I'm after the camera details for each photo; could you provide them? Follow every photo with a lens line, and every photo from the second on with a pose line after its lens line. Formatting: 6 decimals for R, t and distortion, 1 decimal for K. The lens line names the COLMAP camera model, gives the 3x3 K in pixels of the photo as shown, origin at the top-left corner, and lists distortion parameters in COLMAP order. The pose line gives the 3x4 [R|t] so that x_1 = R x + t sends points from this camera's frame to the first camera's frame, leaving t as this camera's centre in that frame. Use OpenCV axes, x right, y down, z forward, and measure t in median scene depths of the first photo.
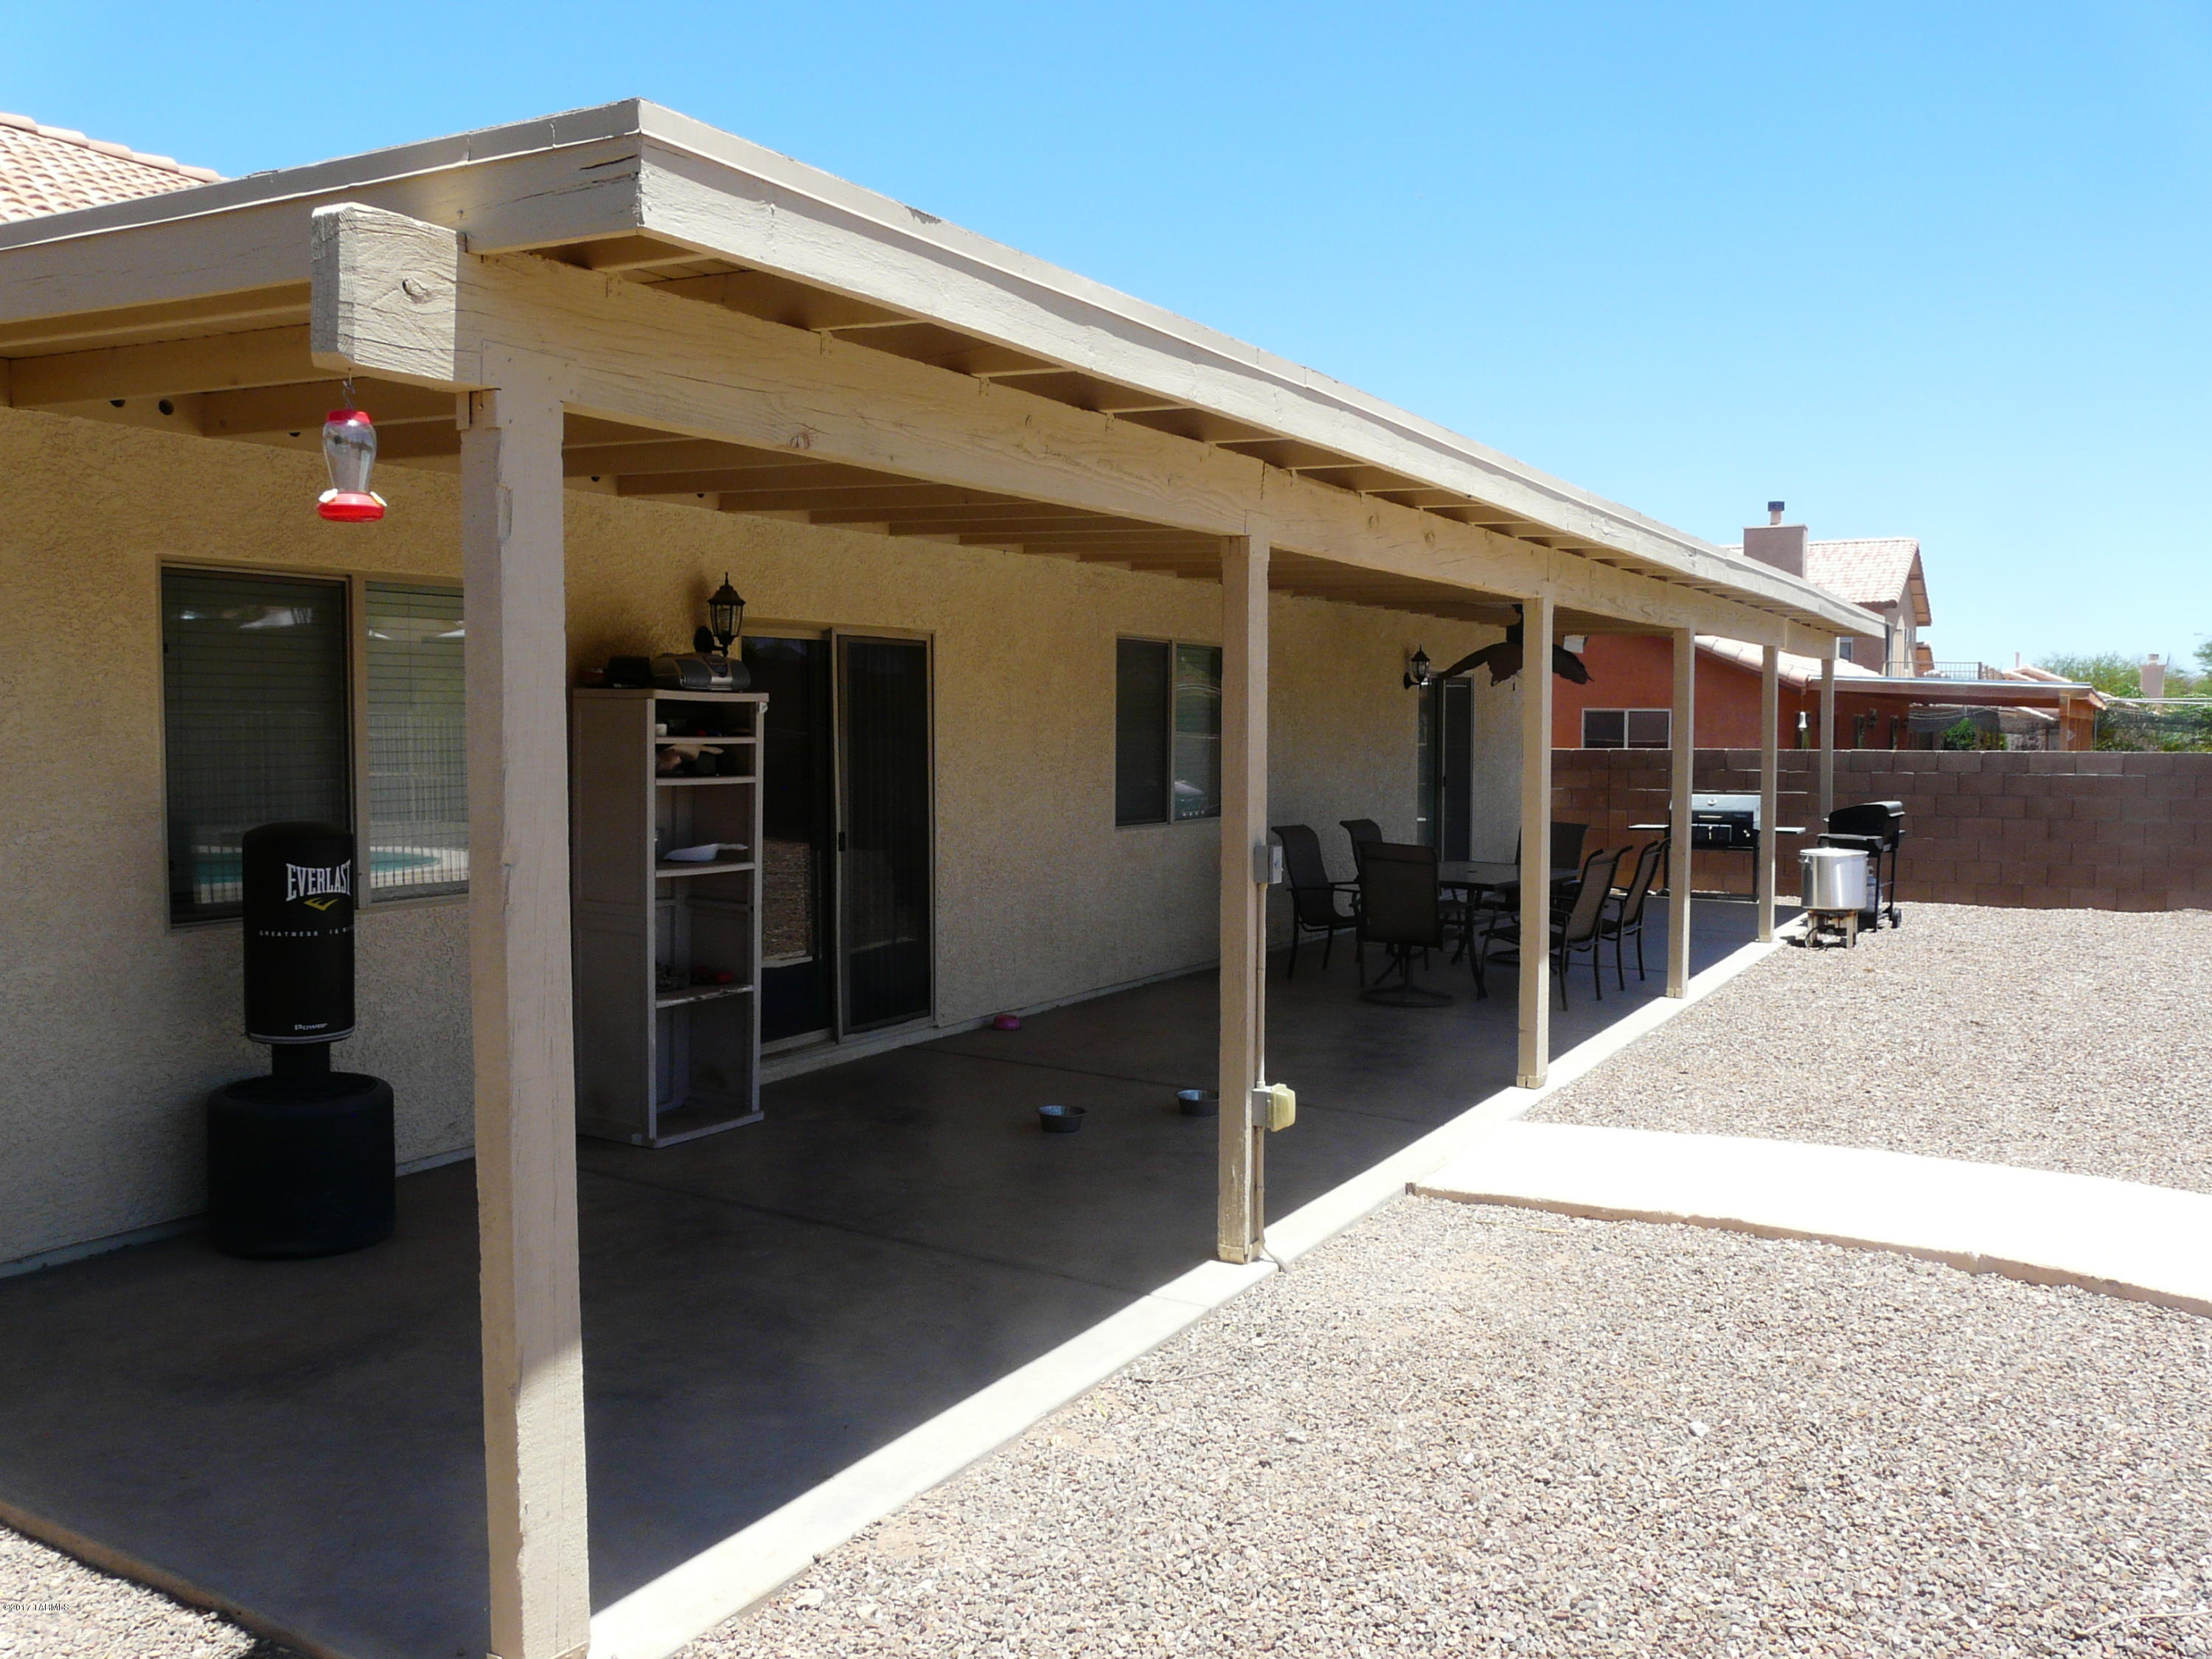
lens RADIAL K [[1820.2, 0, 1094.0], [0, 1820.2, 832.9], [0, 0, 1]] dist [-0.075305, 0.090009]
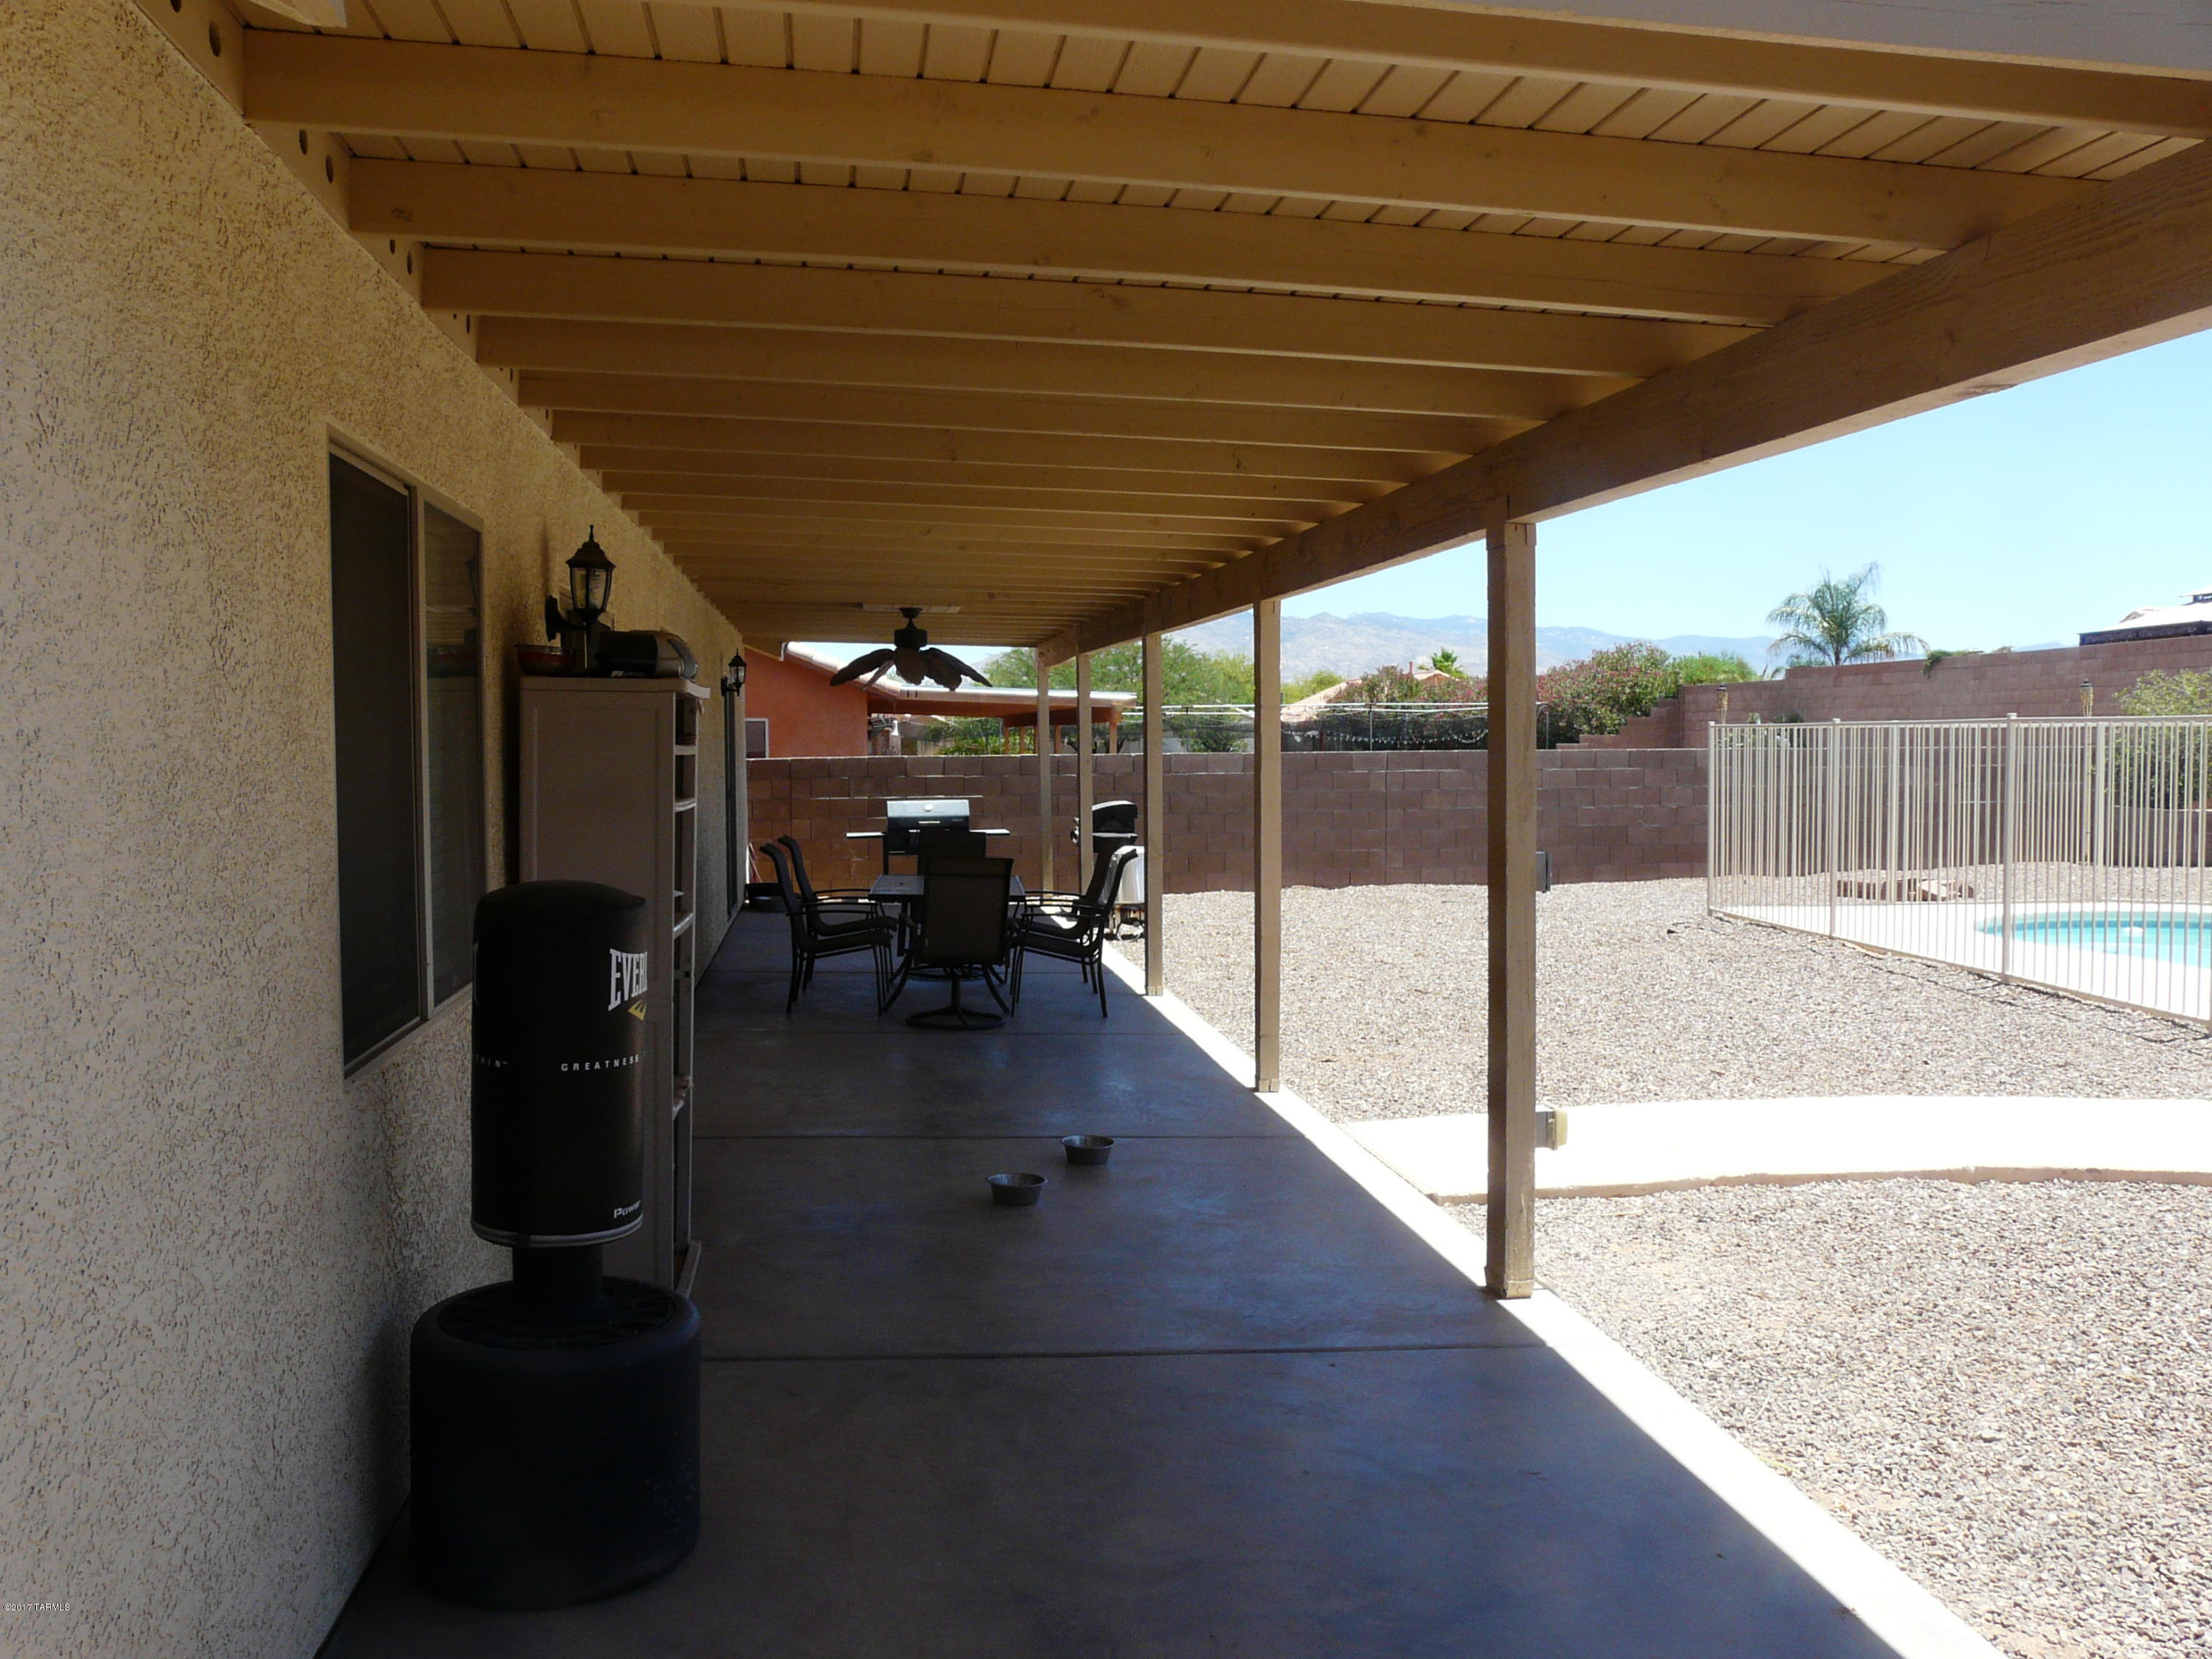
lens RADIAL K [[1820.2, 0, 1094.0], [0, 1820.2, 832.9], [0, 0, 1]] dist [-0.075305, 0.090009]
pose [[0.790485, -0.037226, 0.611350, -0.519236], [0.041856, 0.999101, 0.006717, -0.014819], [-0.611050, 0.020279, 0.791332, 0.306767]]
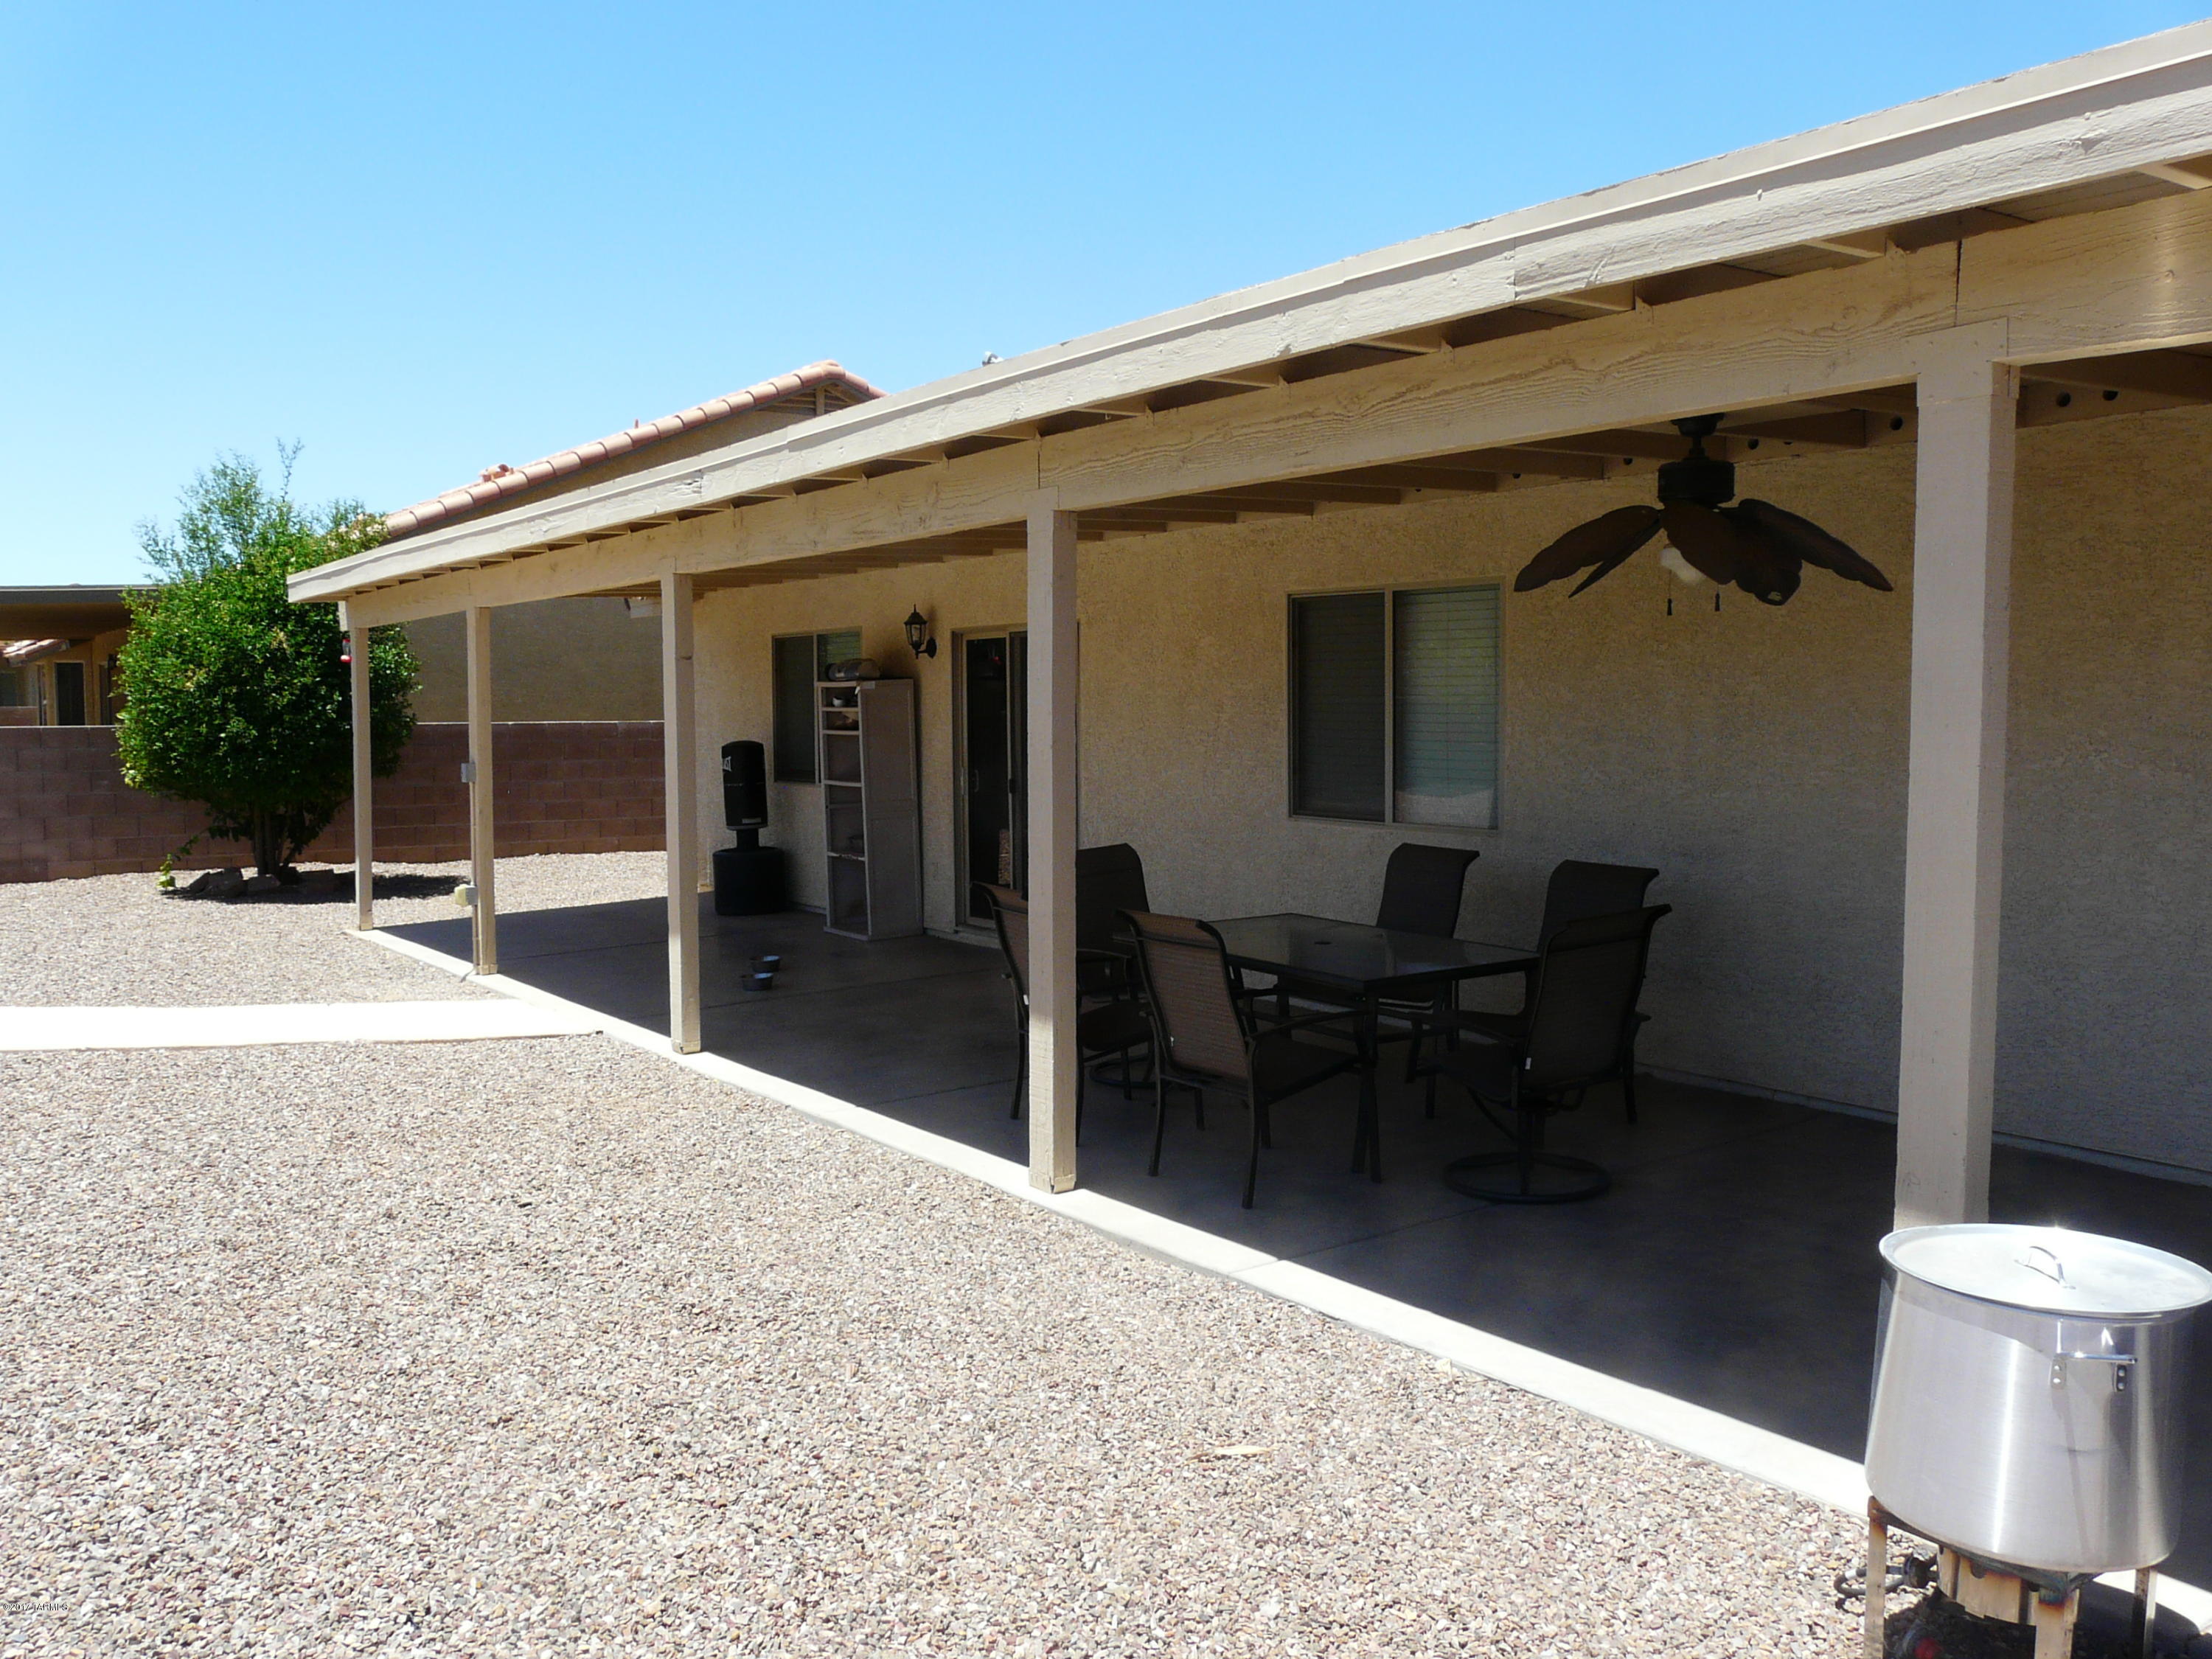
lens RADIAL K [[1820.2, 0, 1094.0], [0, 1820.2, 832.9], [0, 0, 1]] dist [-0.075305, 0.090009]
pose [[-0.422169, 0.059436, -0.904566, 1.246654], [-0.055244, 0.994307, 0.091115, -0.102504], [0.904832, 0.088438, -0.416482, 1.910874]]
